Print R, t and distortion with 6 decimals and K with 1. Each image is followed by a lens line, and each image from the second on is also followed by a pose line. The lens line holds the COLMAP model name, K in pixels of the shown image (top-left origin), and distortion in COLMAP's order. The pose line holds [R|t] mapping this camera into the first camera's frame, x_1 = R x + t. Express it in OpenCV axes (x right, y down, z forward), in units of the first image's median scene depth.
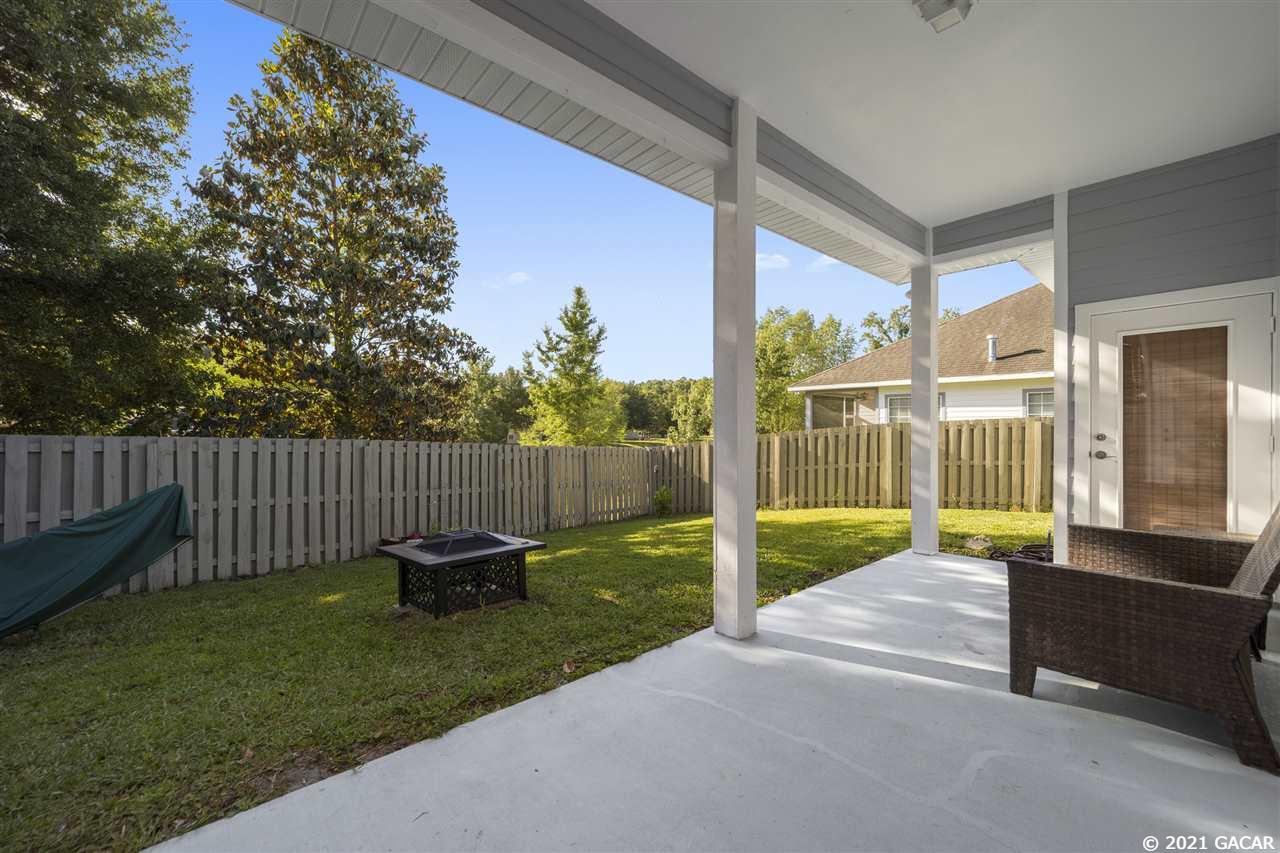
lens RADIAL K [[512.8, 0, 639.6], [0, 512.8, 426.8], [0, 0, 1]] dist [-0.003346, 0.000082]
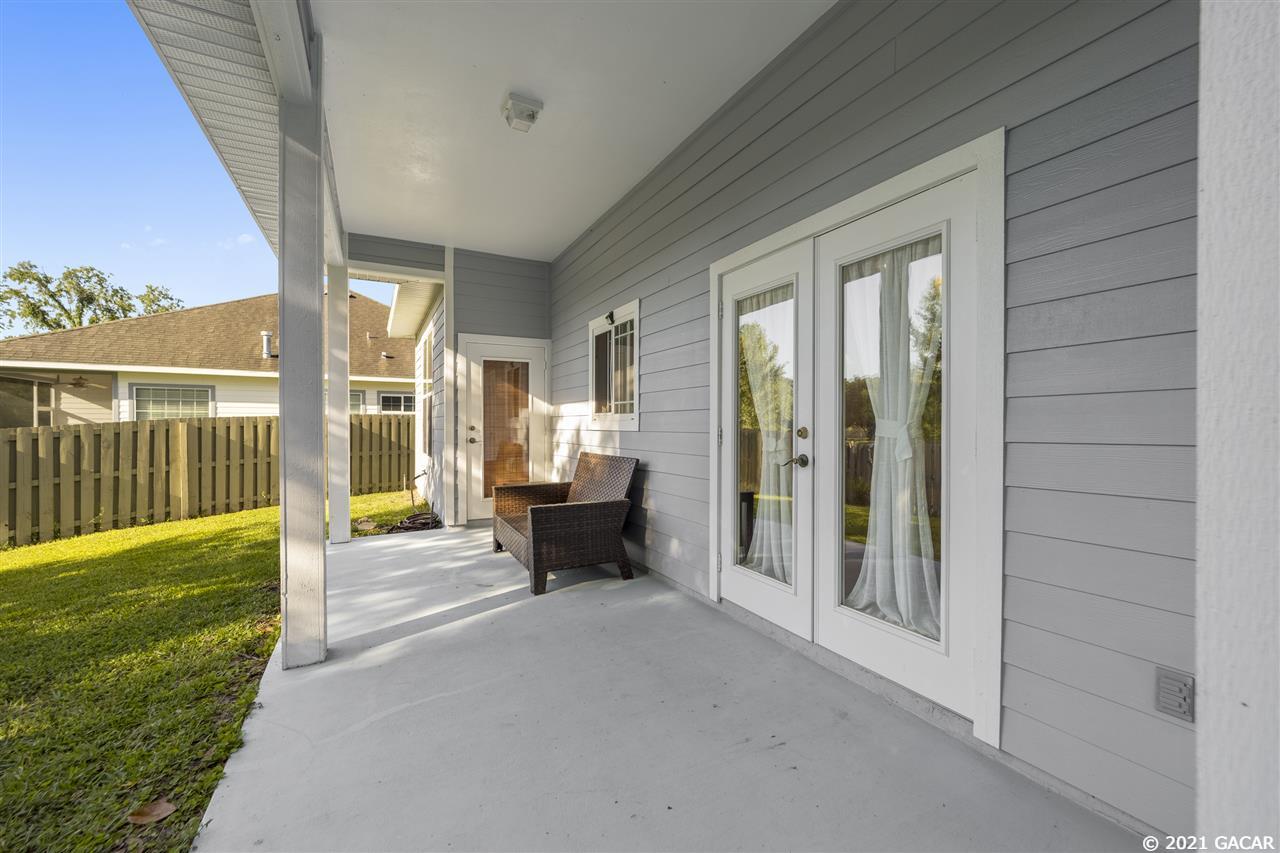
lens RADIAL K [[512.8, 0, 637.9], [0, 512.8, 421.3], [0, 0, 1]] dist [-0.003346, 0.000082]
pose [[0.239492, 0.007502, 0.970869, -0.300250], [0.000264, 0.999970, -0.007793, 0.010281], [-0.970898, 0.002123, 0.239483, 0.160065]]
